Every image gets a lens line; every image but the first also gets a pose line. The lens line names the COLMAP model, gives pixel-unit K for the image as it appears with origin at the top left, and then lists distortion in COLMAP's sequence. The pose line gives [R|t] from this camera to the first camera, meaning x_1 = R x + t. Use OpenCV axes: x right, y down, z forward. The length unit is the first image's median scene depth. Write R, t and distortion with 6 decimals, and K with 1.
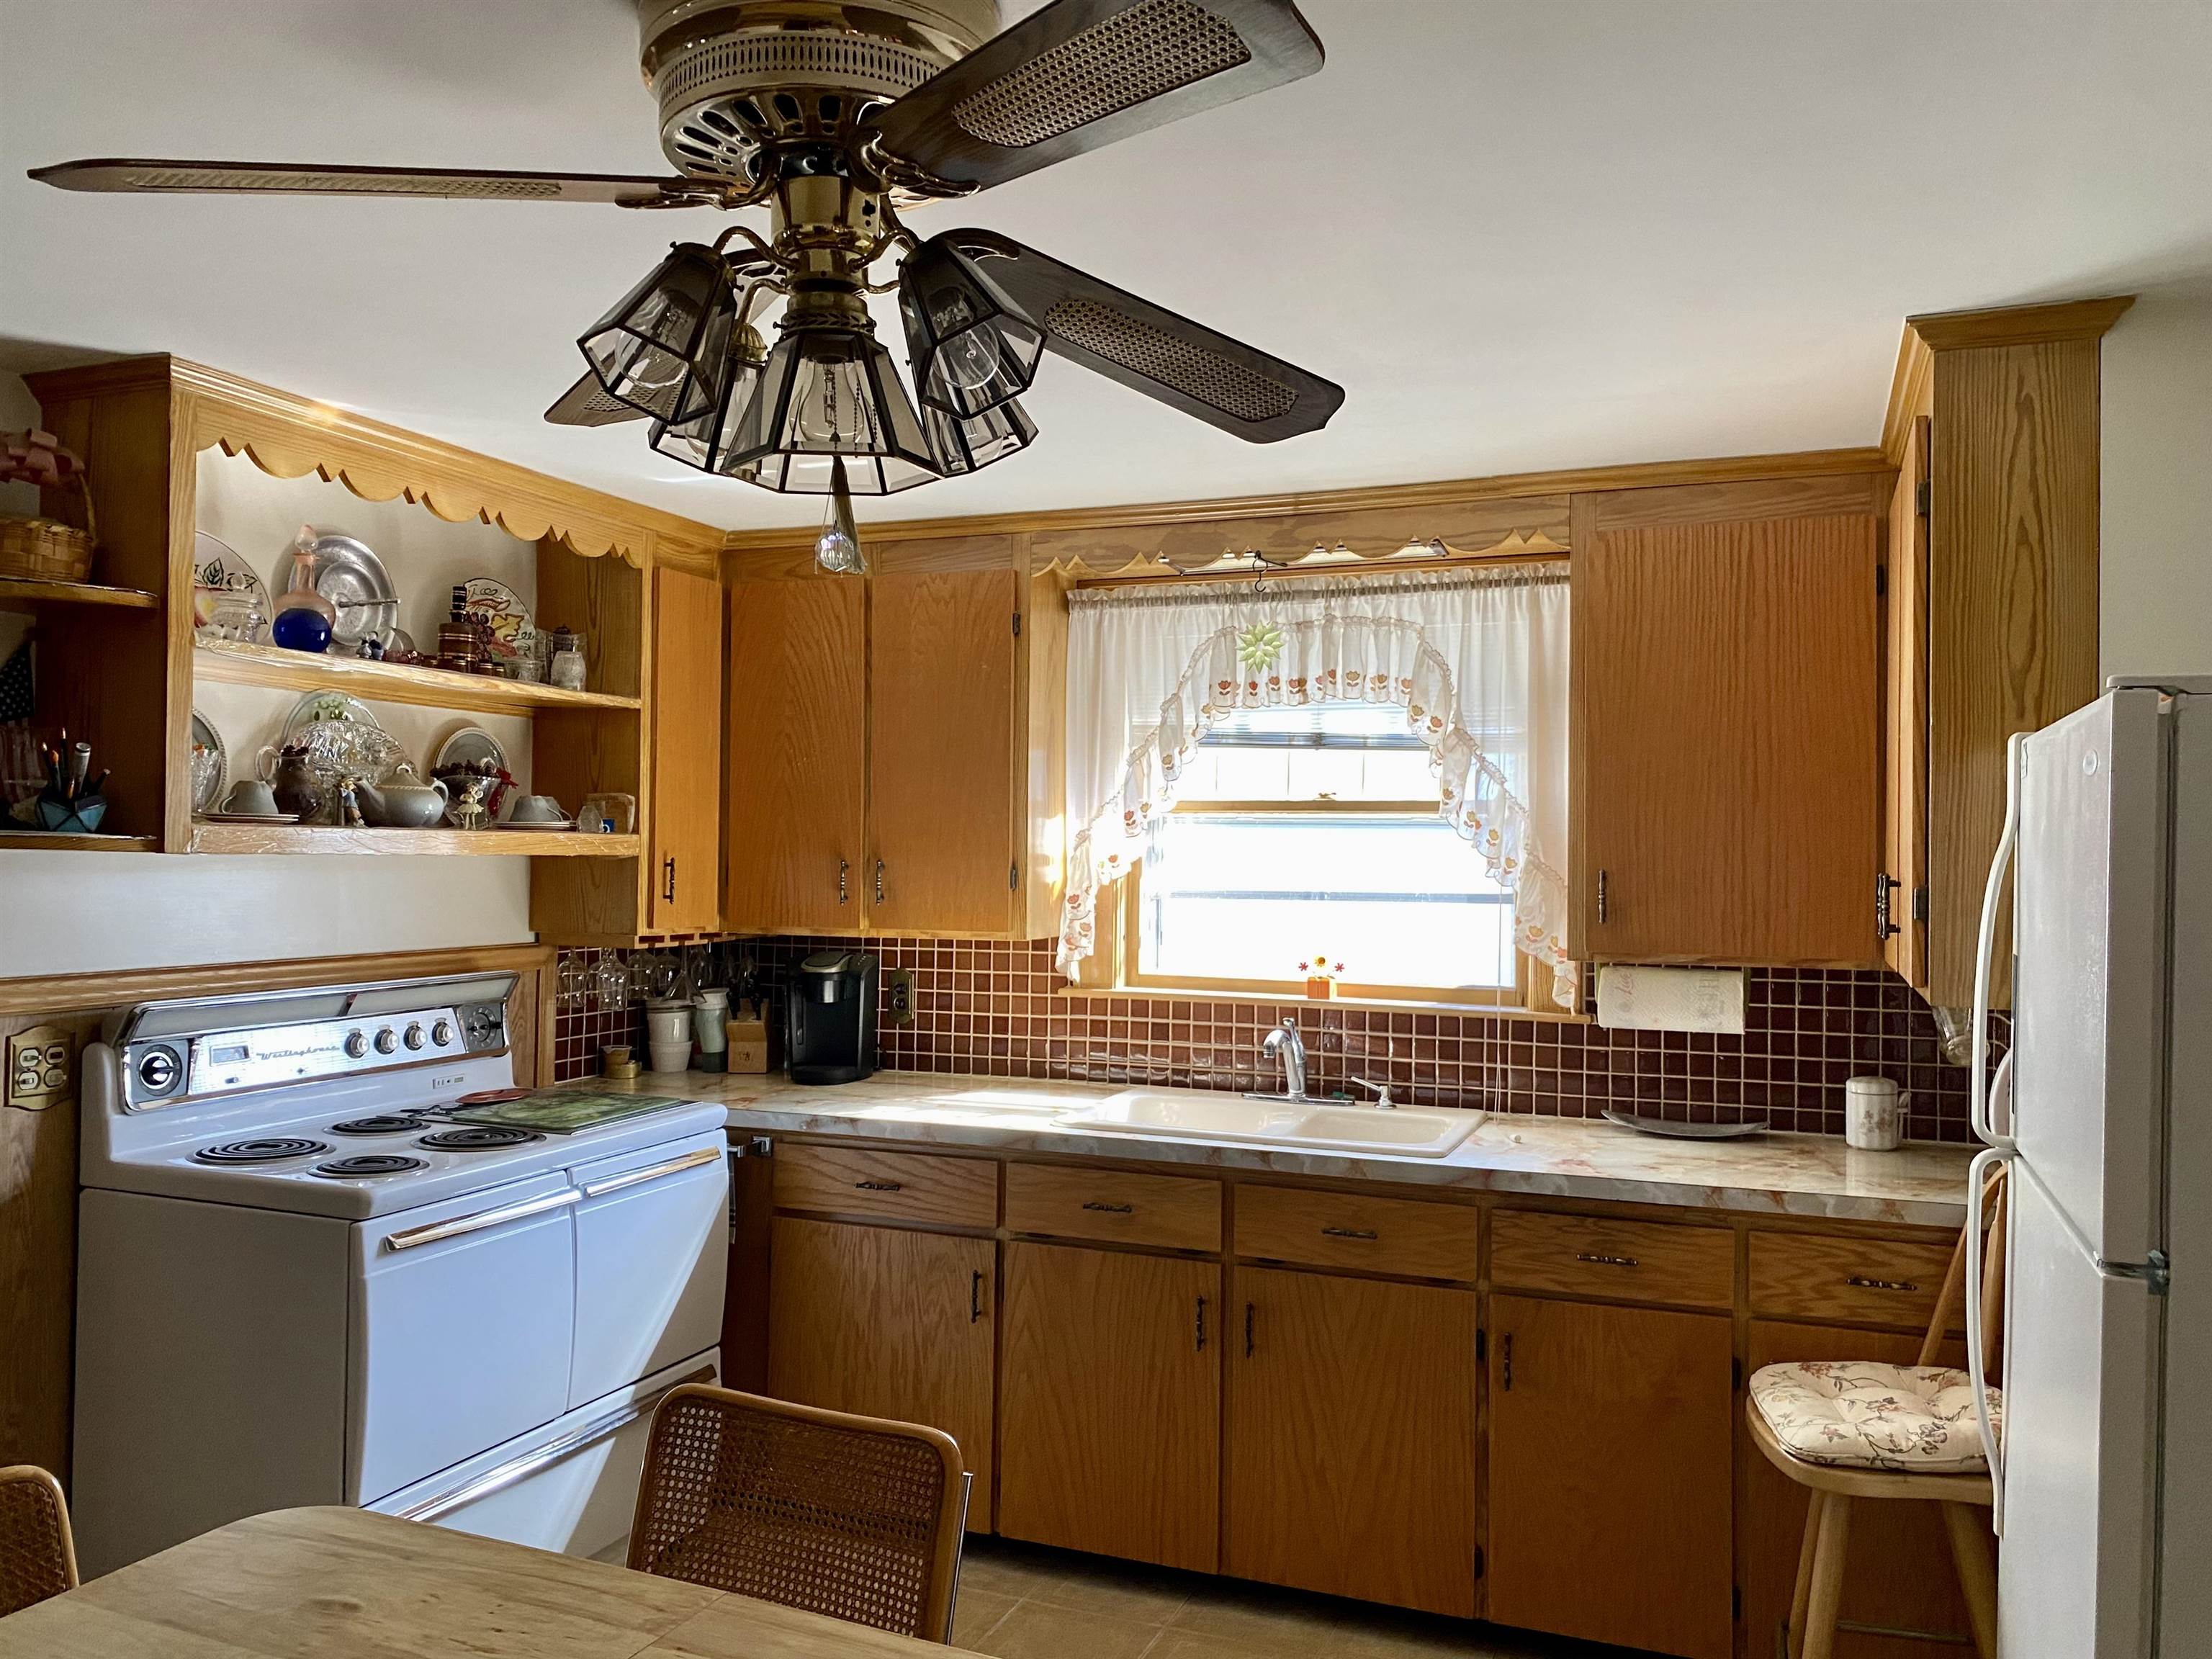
lens RADIAL K [[1703.5, 0, 1101.4], [0, 1703.5, 843.3], [0, 0, 1]] dist [0.024829, -0.006252]
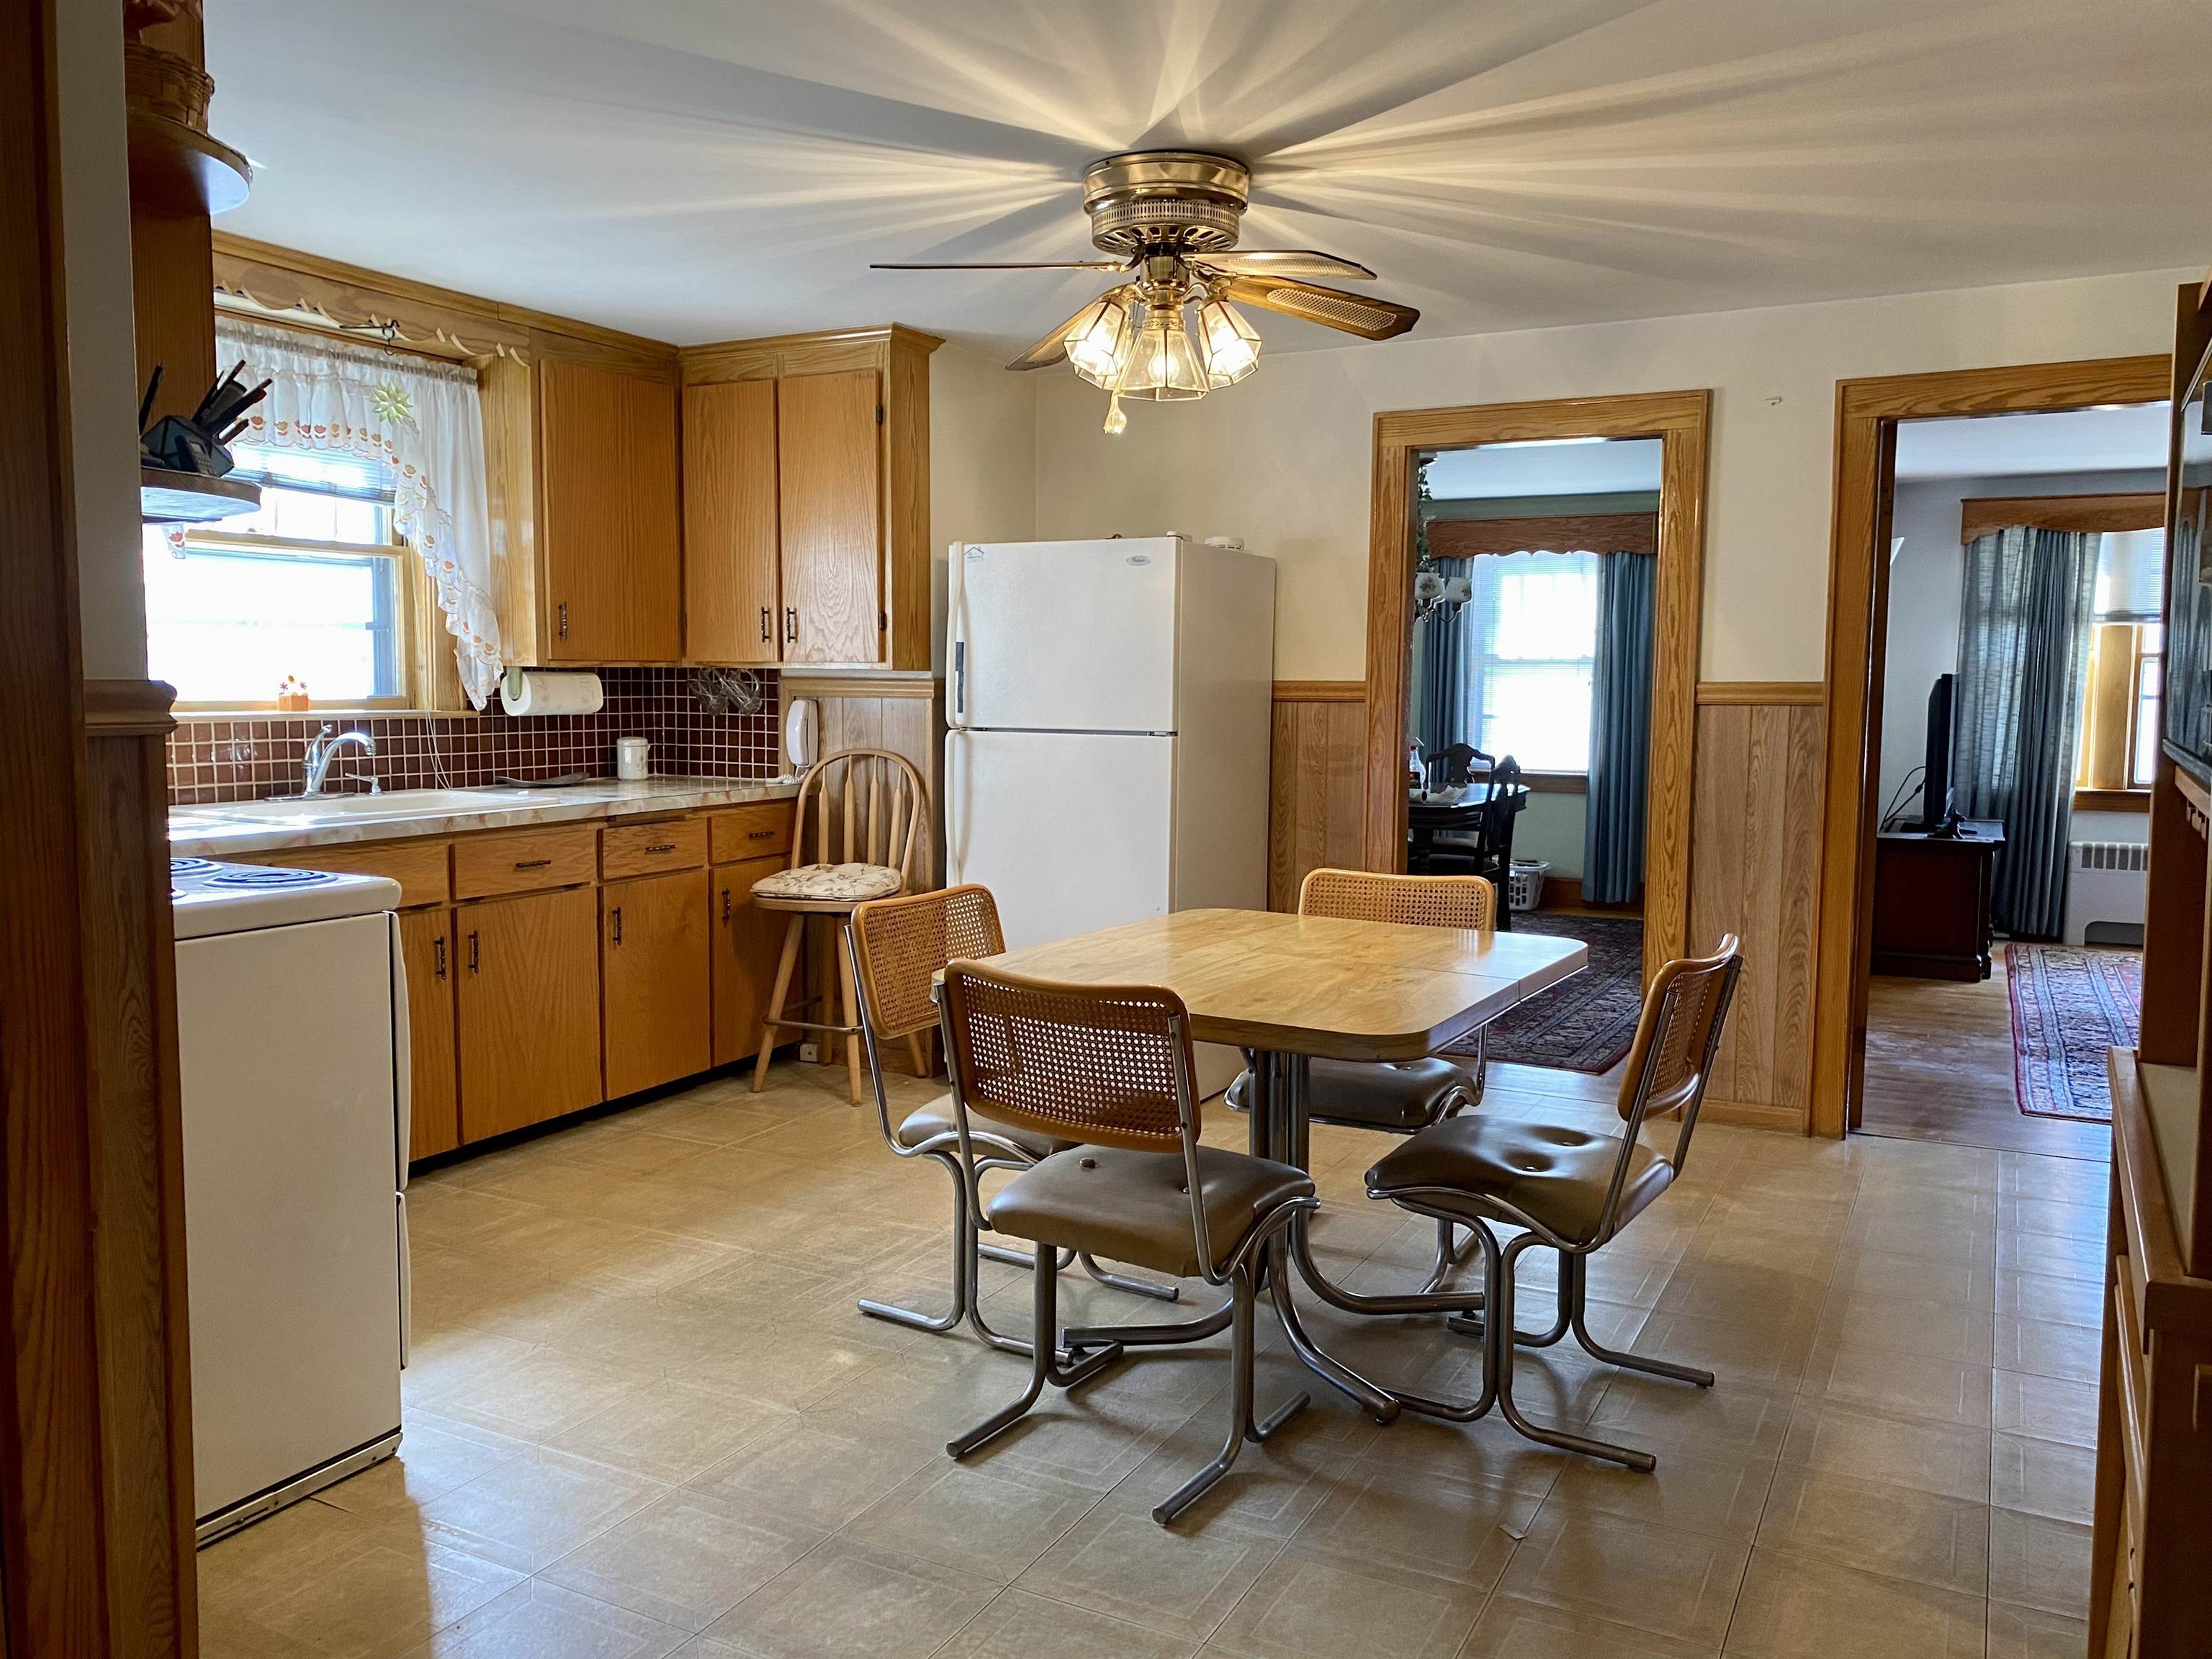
lens RADIAL K [[1703.5, 0, 1111.5], [0, 1703.5, 824.1], [0, 0, 1]] dist [0.024829, -0.006252]
pose [[0.106146, -0.106985, 0.988578, -1.036531], [-0.025691, 0.993568, 0.110284, 0.028376], [-0.994019, -0.037103, 0.102715, 0.370821]]
